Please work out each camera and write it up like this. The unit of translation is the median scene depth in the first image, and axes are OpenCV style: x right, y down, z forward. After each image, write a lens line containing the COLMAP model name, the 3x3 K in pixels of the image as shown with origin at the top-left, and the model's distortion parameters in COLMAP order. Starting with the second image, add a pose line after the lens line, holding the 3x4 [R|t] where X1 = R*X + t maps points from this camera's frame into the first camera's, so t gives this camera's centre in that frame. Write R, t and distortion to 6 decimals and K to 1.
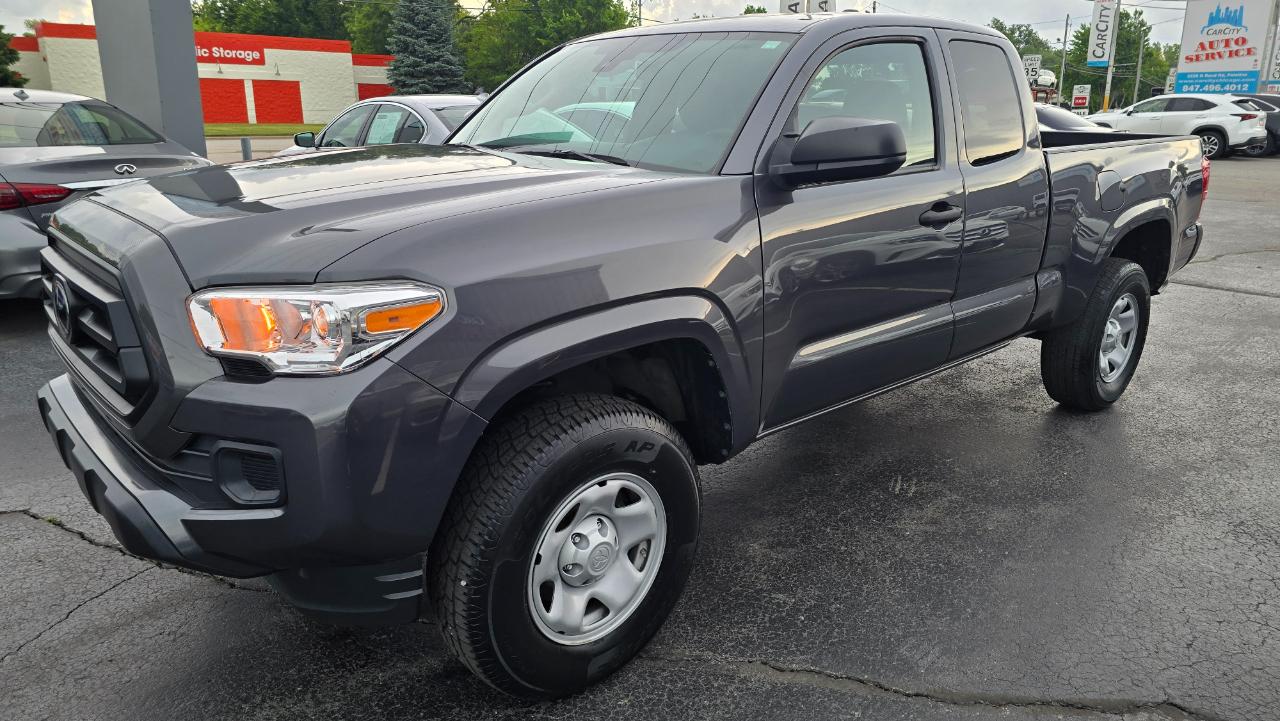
lens RADIAL K [[884.1, 0, 629.9], [0, 884.1, 360.0], [0, 0, 1]] dist [0.042376, -0.038907]
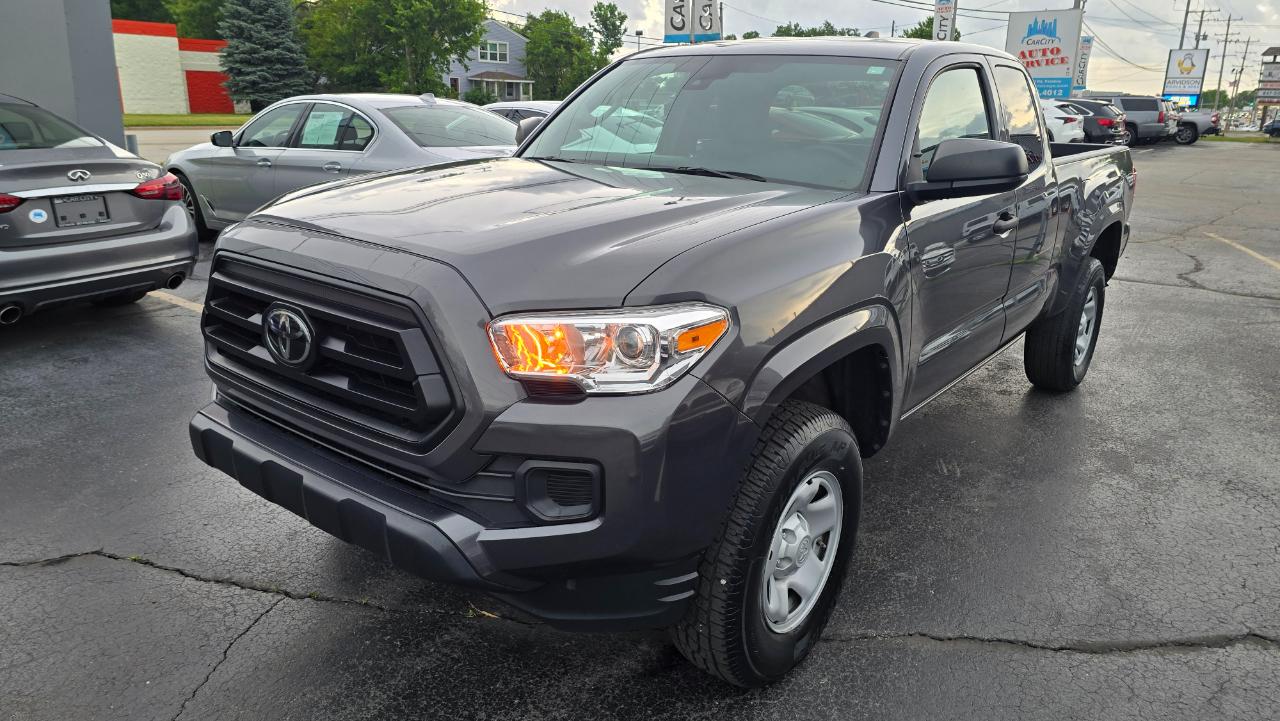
lens RADIAL K [[884.1, 0, 668.3], [0, 884.1, 359.2], [0, 0, 1]] dist [0.042376, -0.038907]
pose [[0.982310, -0.038956, 0.183168, -0.352794], [0.038319, 0.999241, 0.007016, -0.020823], [-0.183302, 0.000127, 0.983057, -0.028960]]
